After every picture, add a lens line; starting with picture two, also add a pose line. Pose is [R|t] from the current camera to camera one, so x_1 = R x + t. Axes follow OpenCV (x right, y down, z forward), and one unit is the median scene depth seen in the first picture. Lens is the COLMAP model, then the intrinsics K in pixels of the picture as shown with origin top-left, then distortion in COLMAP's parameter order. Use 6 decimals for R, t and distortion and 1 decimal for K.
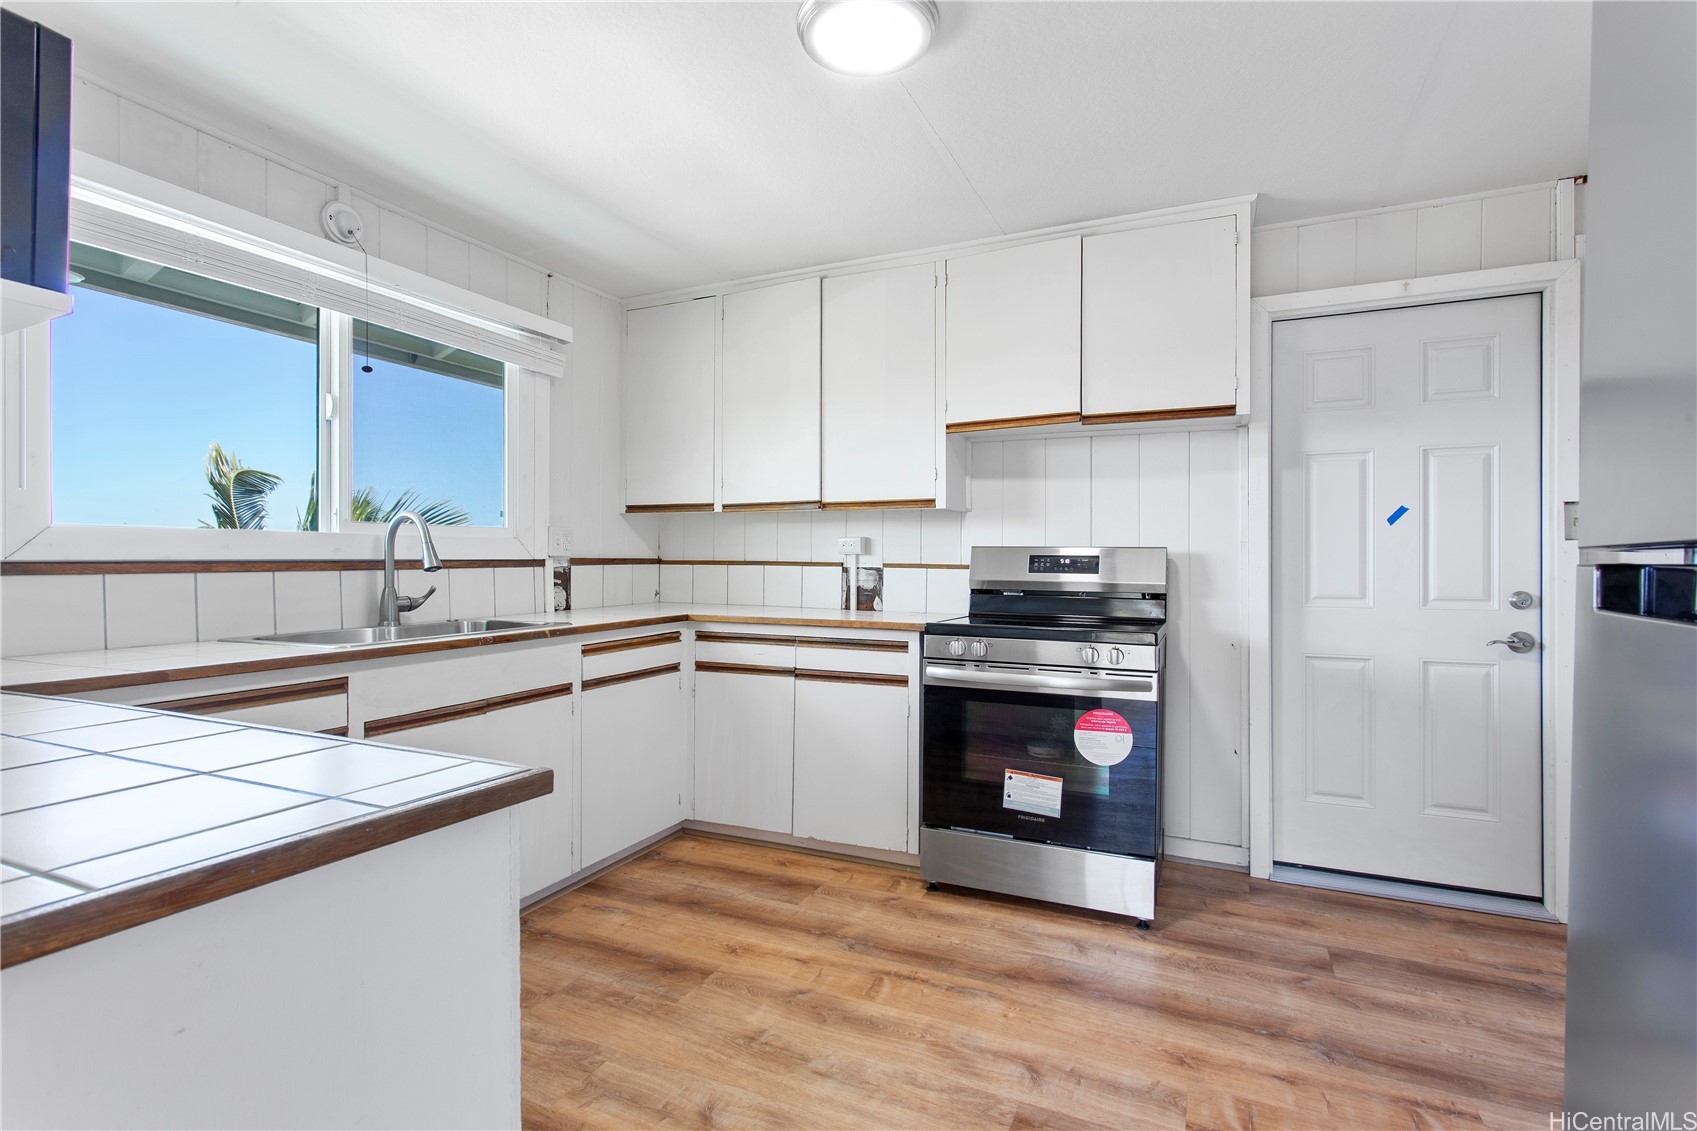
lens RADIAL K [[807.0, 0, 848.5], [0, 807.0, 565.5], [0, 0, 1]] dist [0.000052, 0.000284]
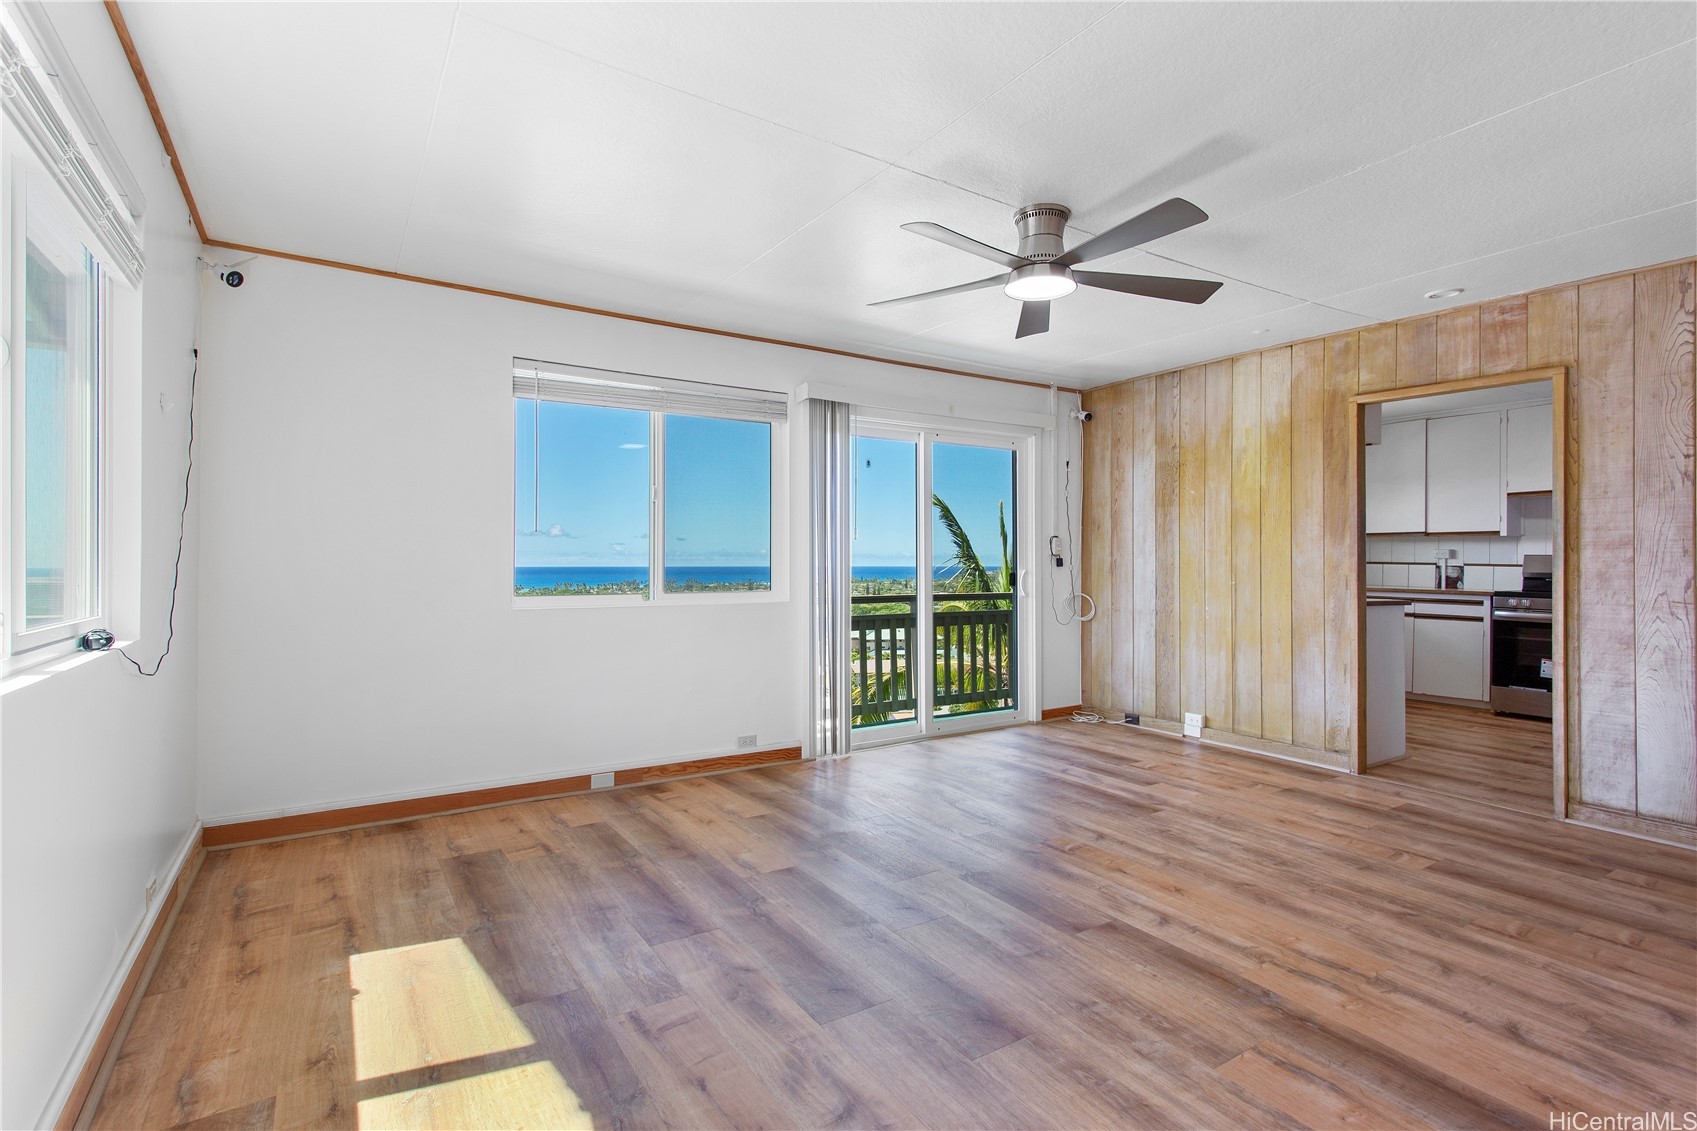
lens RADIAL K [[807.0, 0, 848.5], [0, 807.0, 565.5], [0, 0, 1]] dist [0.000052, 0.000284]
pose [[0.845151, 0.004003, -0.534512, -0.177527], [-0.005057, 0.999987, -0.000506, 0.010704], [0.534503, 0.003130, 0.845161, -1.470841]]
